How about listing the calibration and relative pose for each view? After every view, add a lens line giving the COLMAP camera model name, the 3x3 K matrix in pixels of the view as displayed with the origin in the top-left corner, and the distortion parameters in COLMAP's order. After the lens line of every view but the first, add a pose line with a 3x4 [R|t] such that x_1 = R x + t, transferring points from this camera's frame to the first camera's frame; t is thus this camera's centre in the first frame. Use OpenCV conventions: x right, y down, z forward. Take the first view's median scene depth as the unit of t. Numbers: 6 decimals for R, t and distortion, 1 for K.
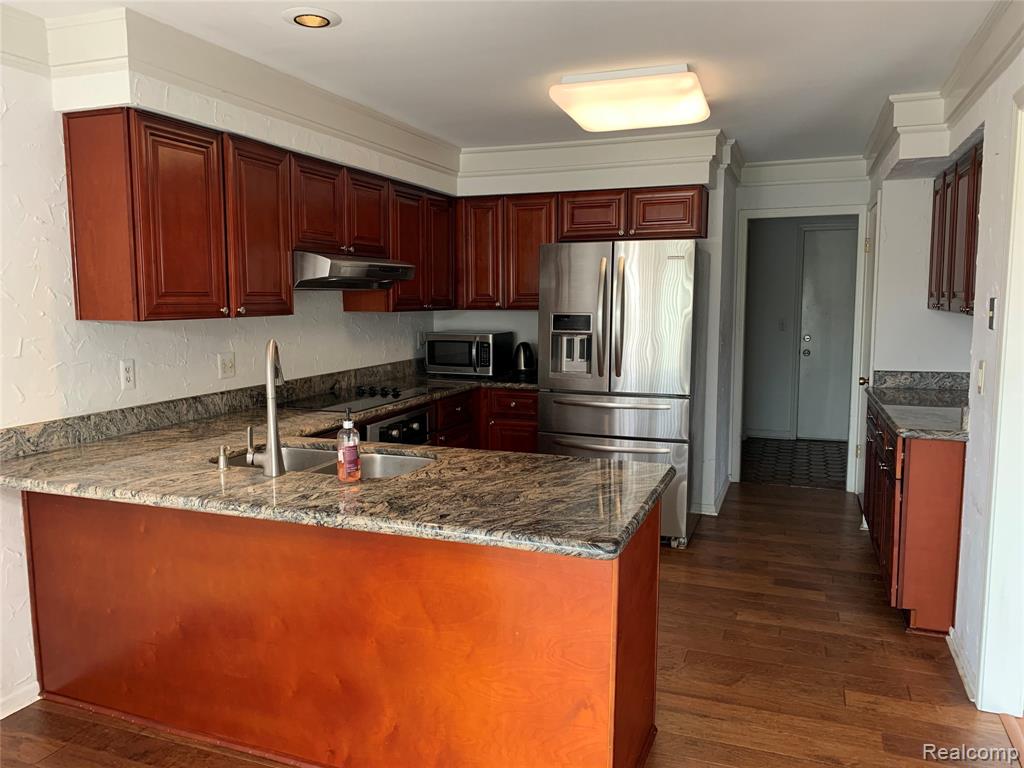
lens RADIAL K [[785.7, 0, 511.0], [0, 785.7, 381.3], [0, 0, 1]] dist [-0.007461, -0.001587]
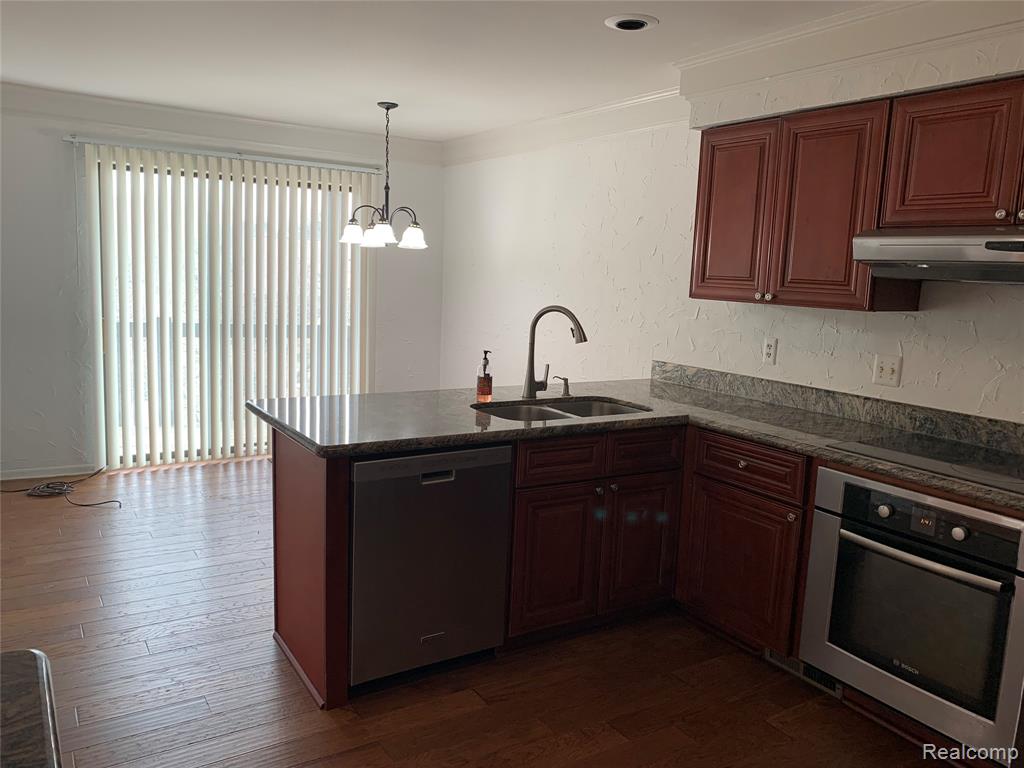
lens RADIAL K [[785.7, 0, 511.9], [0, 785.7, 382.3], [0, 0, 1]] dist [-0.007461, -0.001587]
pose [[-0.590304, 0.090579, -0.802083, 0.599343], [-0.135322, 0.968515, 0.208966, -0.139913], [0.795757, 0.231893, -0.559461, 1.245005]]
